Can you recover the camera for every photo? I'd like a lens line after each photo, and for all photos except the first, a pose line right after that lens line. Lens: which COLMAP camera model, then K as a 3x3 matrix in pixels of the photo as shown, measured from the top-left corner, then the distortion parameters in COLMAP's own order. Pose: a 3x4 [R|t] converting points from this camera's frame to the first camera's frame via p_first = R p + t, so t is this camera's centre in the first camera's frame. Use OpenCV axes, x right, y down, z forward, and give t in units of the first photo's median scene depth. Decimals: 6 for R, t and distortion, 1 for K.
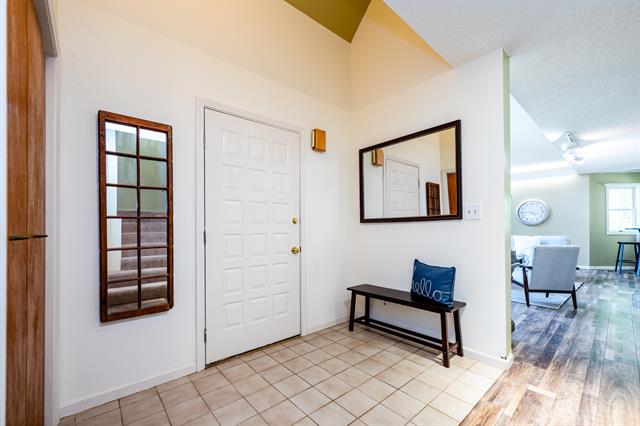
lens RADIAL K [[254.8, 0, 324.6], [0, 254.8, 229.9], [0, 0, 1]] dist [-0.003224, 0.000587]
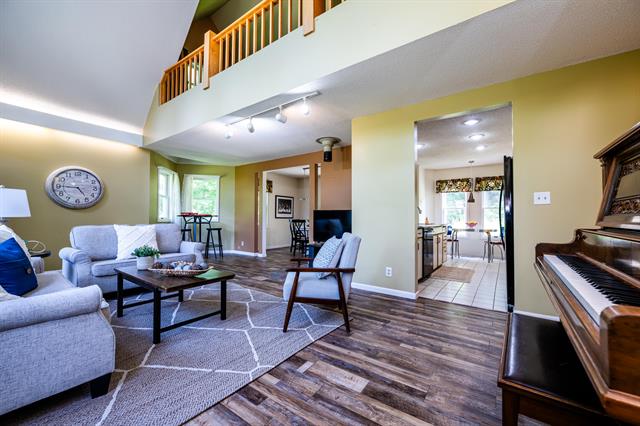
lens RADIAL K [[254.8, 0, 319.5], [0, 254.8, 216.1], [0, 0, 1]] dist [-0.003224, 0.000587]
pose [[-0.214369, 0.010261, 0.976699, 0.090002], [-0.002821, 0.999934, -0.011125, 0.006438], [-0.976749, -0.005140, -0.214326, 0.614553]]
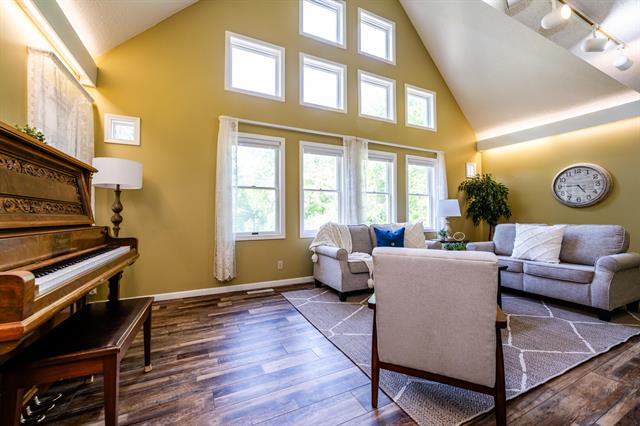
lens RADIAL K [[254.8, 0, 320.3], [0, 254.8, 210.1], [0, 0, 1]] dist [-0.003224, 0.000587]
pose [[0.965153, -0.006432, -0.261605, 0.426379], [-0.000430, 0.999658, -0.026162, 0.005394], [0.261684, 0.025363, 0.964820, 0.292732]]
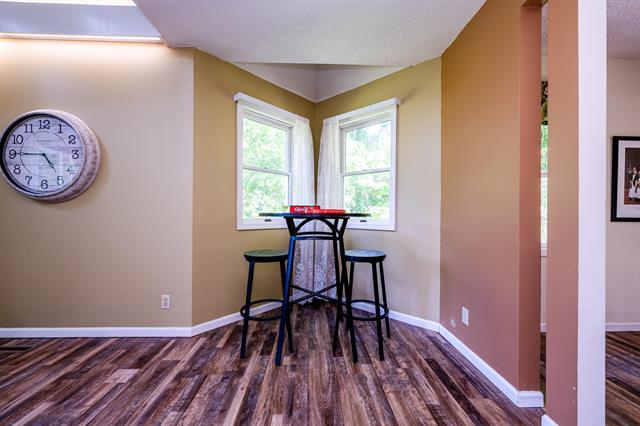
lens RADIAL K [[254.8, 0, 321.7], [0, 254.8, 212.2], [0, 0, 1]] dist [-0.003224, 0.000587]
pose [[0.631359, 0.006993, 0.775460, 0.877590], [-0.004932, 0.999975, -0.005001, -0.005746], [-0.775475, -0.000667, 0.631377, 0.645089]]
